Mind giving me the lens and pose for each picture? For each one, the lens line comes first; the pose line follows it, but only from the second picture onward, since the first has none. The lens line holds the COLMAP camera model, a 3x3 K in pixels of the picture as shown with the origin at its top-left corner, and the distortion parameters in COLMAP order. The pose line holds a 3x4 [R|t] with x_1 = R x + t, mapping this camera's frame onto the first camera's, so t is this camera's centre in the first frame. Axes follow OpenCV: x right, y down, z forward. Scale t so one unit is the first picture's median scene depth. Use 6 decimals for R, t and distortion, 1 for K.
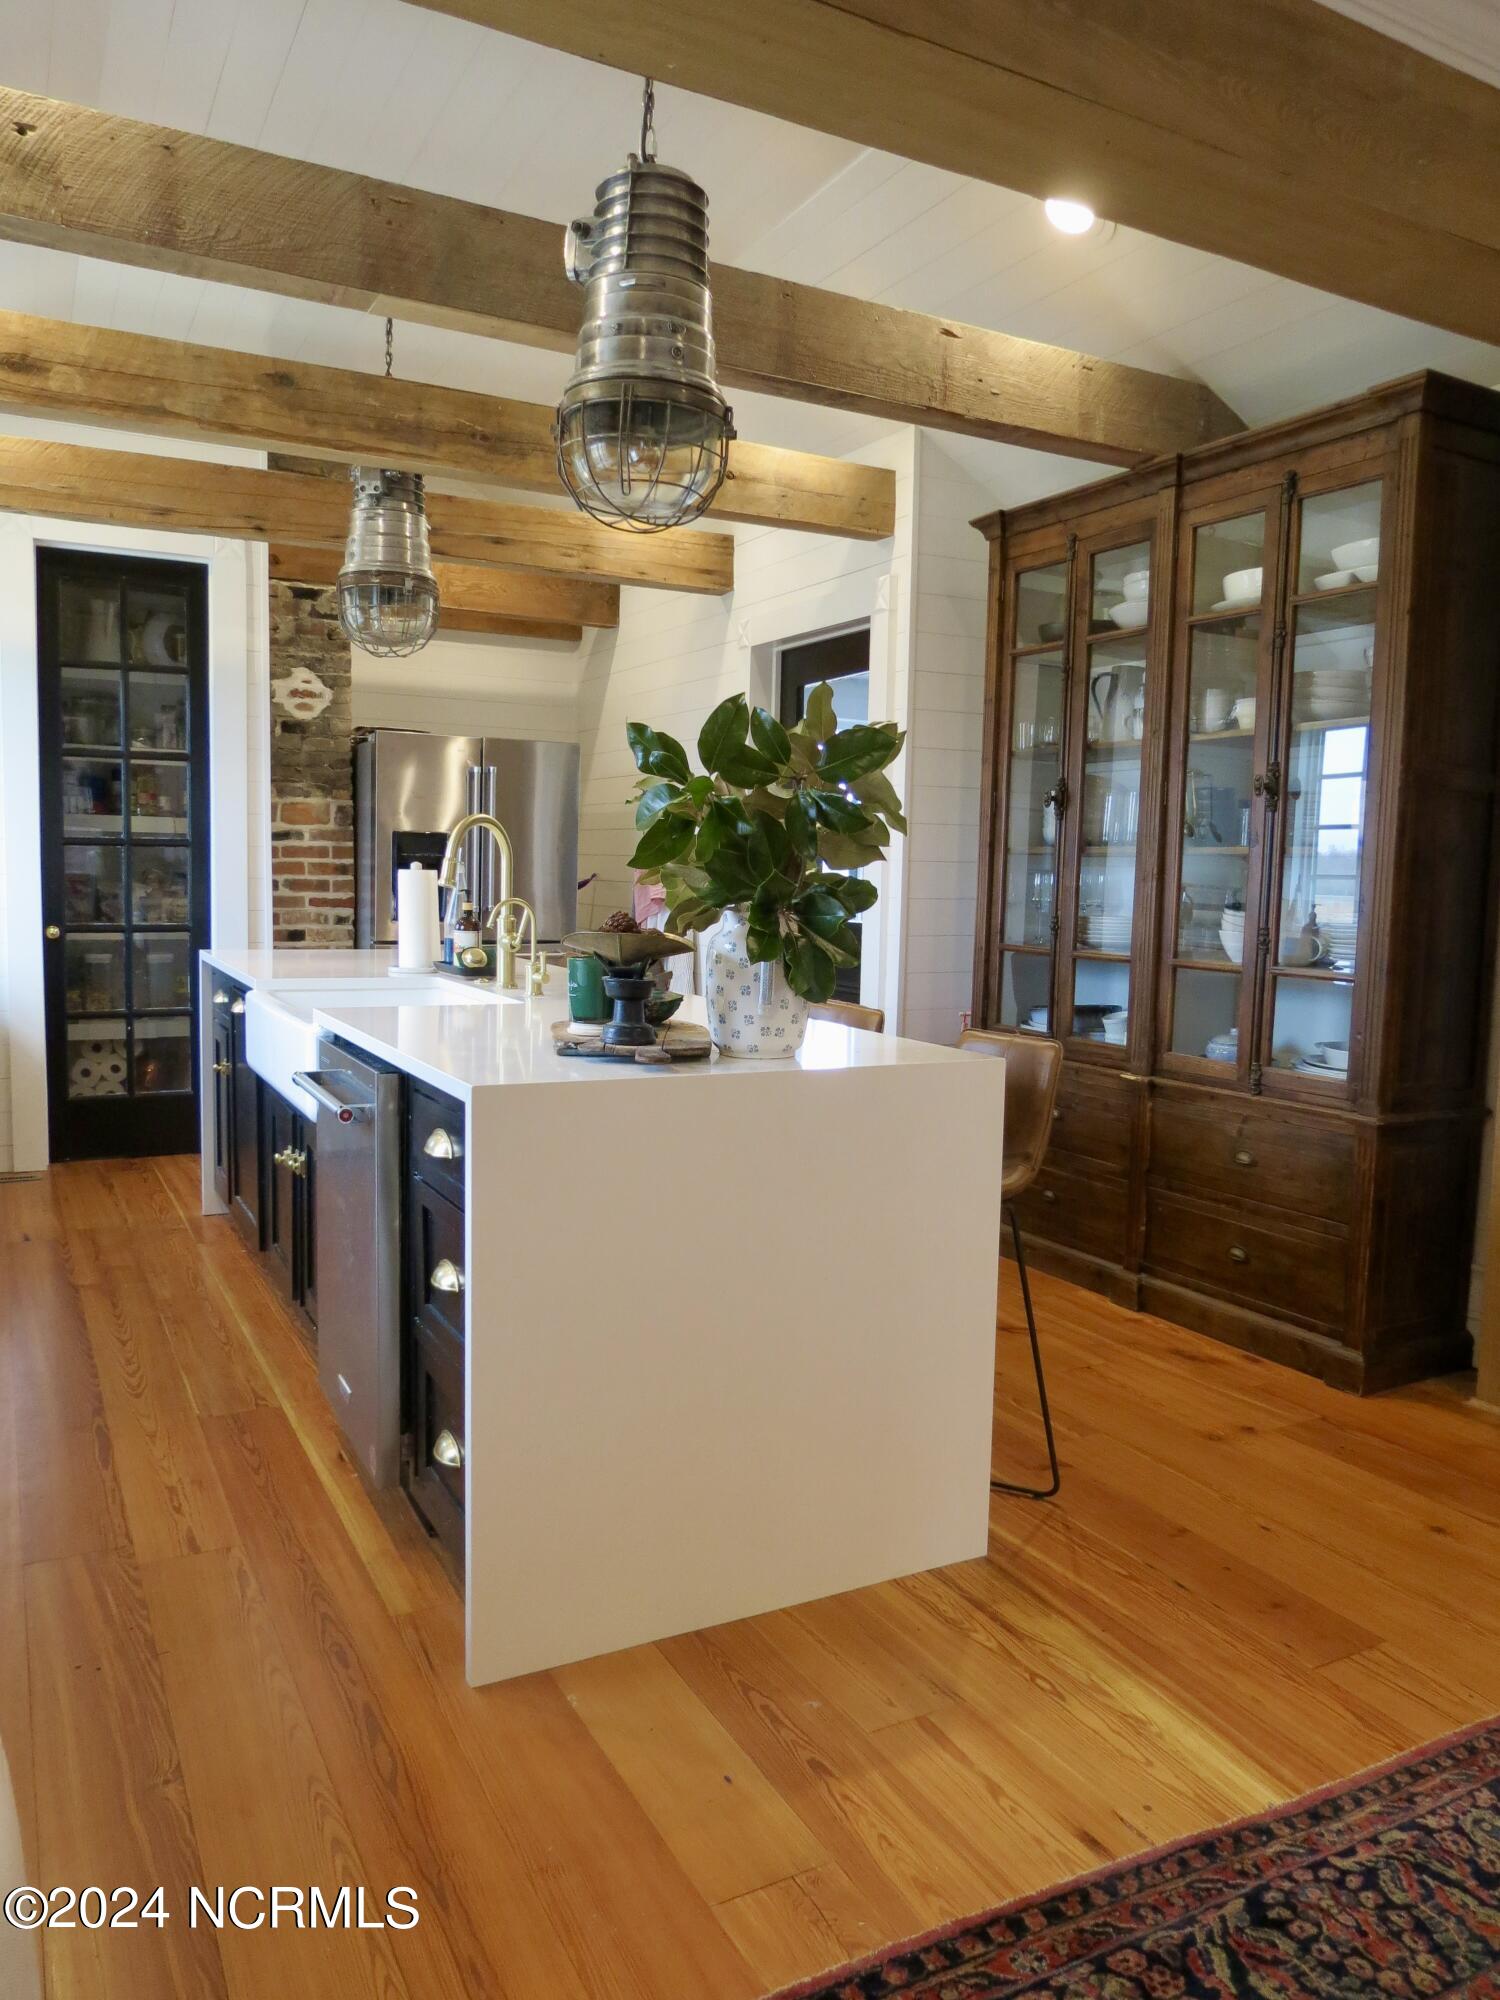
lens RADIAL K [[1417.9, 0, 749.7], [0, 1417.9, 998.8], [0, 0, 1]] dist [-0.033674, 0.016115]
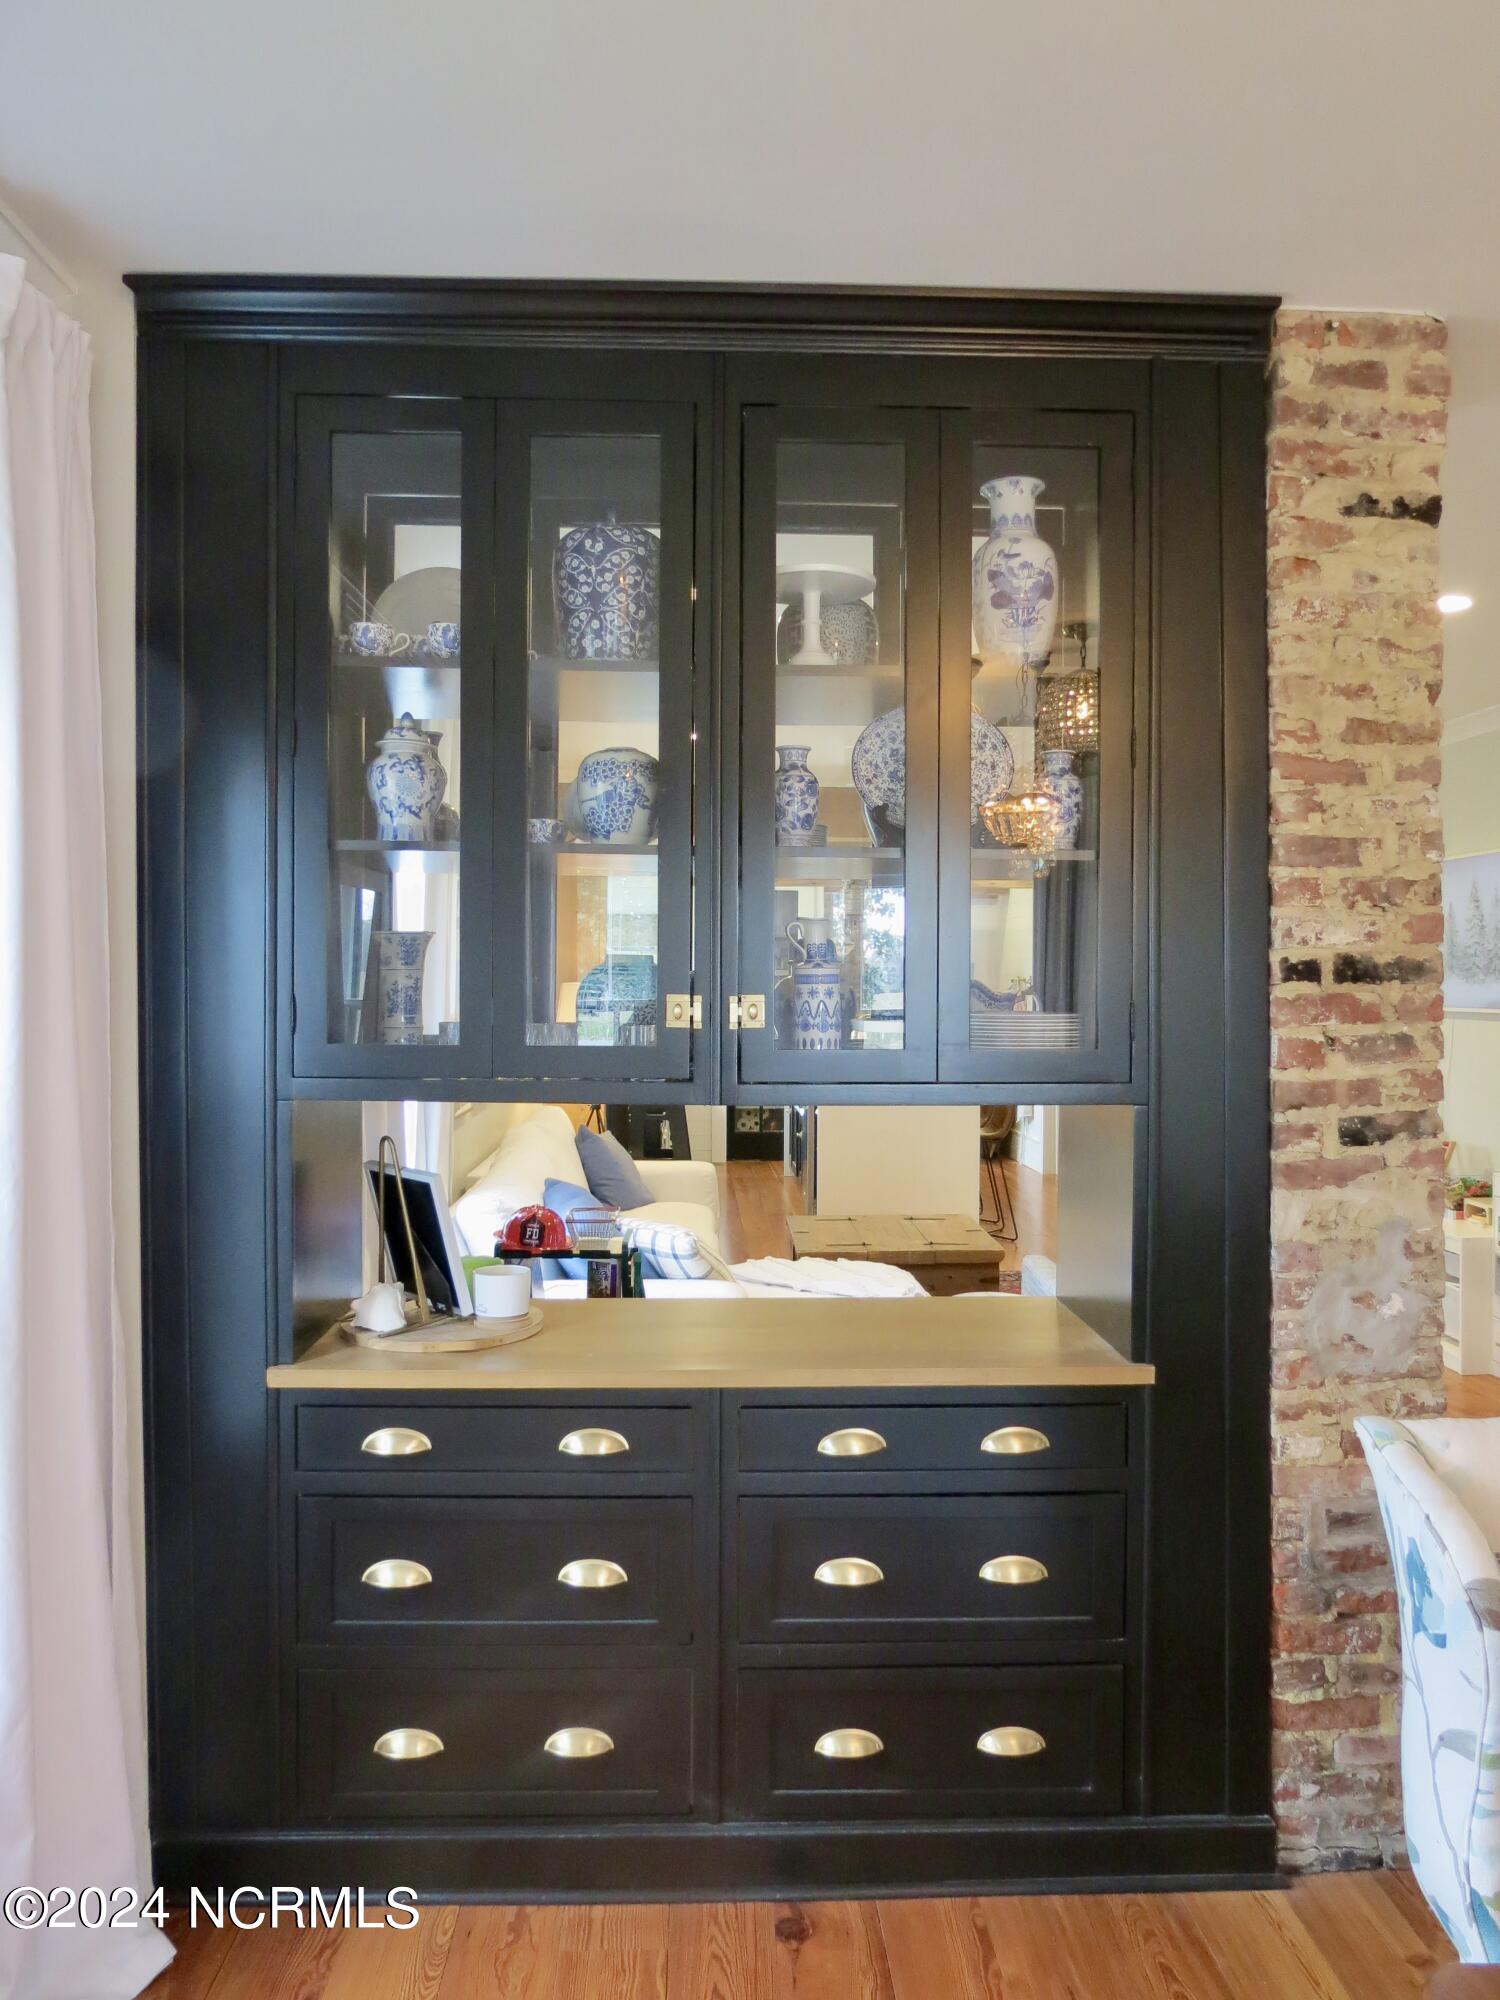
lens RADIAL K [[1417.9, 0, 754.3], [0, 1417.9, 1004.3], [0, 0, 1]] dist [-0.033674, 0.016115]
pose [[0.901365, -0.014521, -0.432817, 0.707766], [-0.024153, 0.996196, -0.083722, 0.077860], [0.432386, 0.085917, 0.897586, -1.392161]]
